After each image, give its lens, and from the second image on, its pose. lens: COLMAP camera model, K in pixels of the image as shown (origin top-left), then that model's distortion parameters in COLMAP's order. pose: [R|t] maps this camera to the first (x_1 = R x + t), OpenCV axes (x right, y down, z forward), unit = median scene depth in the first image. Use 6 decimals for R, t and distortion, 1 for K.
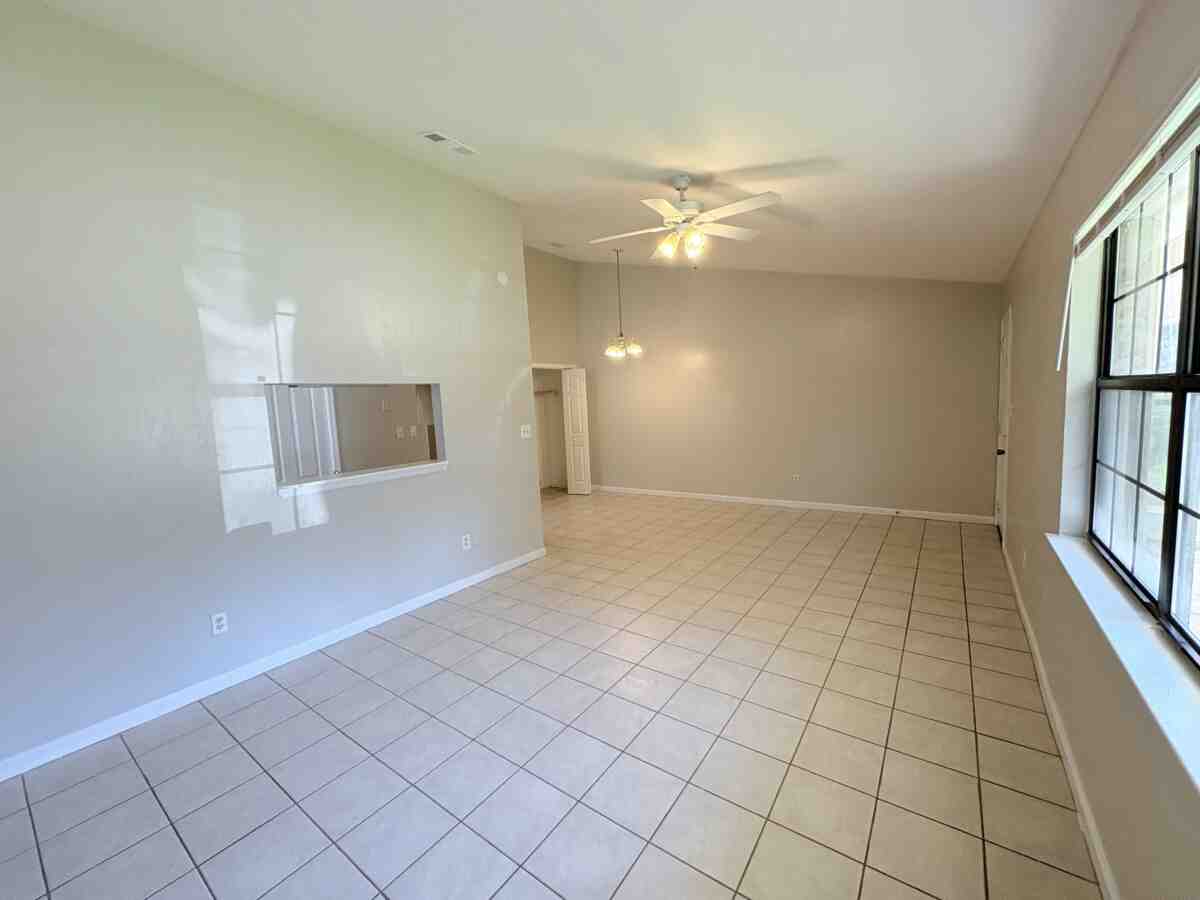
lens RADIAL K [[478.6, 0, 599.7], [0, 478.6, 447.5], [0, 0, 1]] dist [-0.000054, 0.000835]
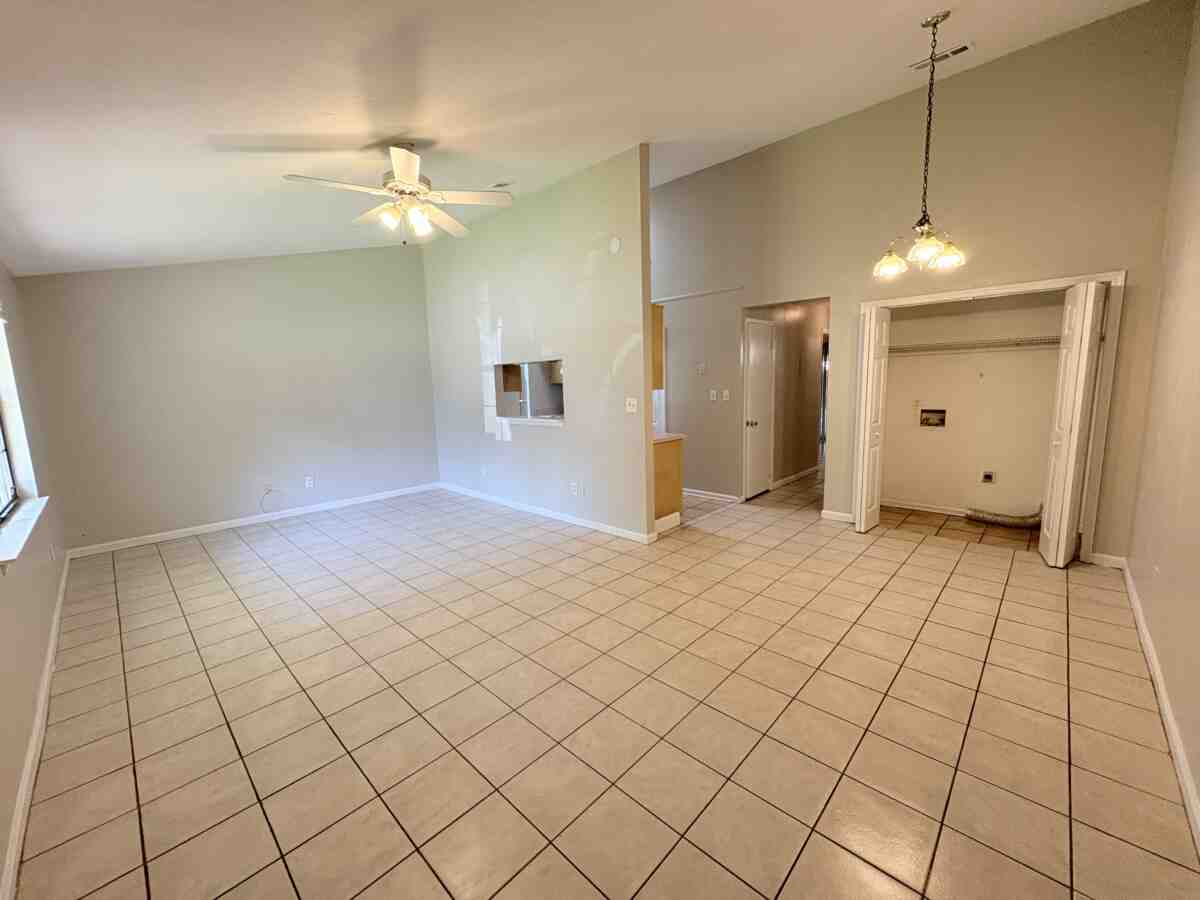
lens RADIAL K [[478.6, 0, 598.2], [0, 478.6, 447.4], [0, 0, 1]] dist [-0.000054, 0.000835]
pose [[-0.134278, 0.190484, -0.972463, 0.951487], [-0.056227, 0.978305, 0.199392, -0.165310], [0.989347, 0.081453, -0.120655, 1.285236]]
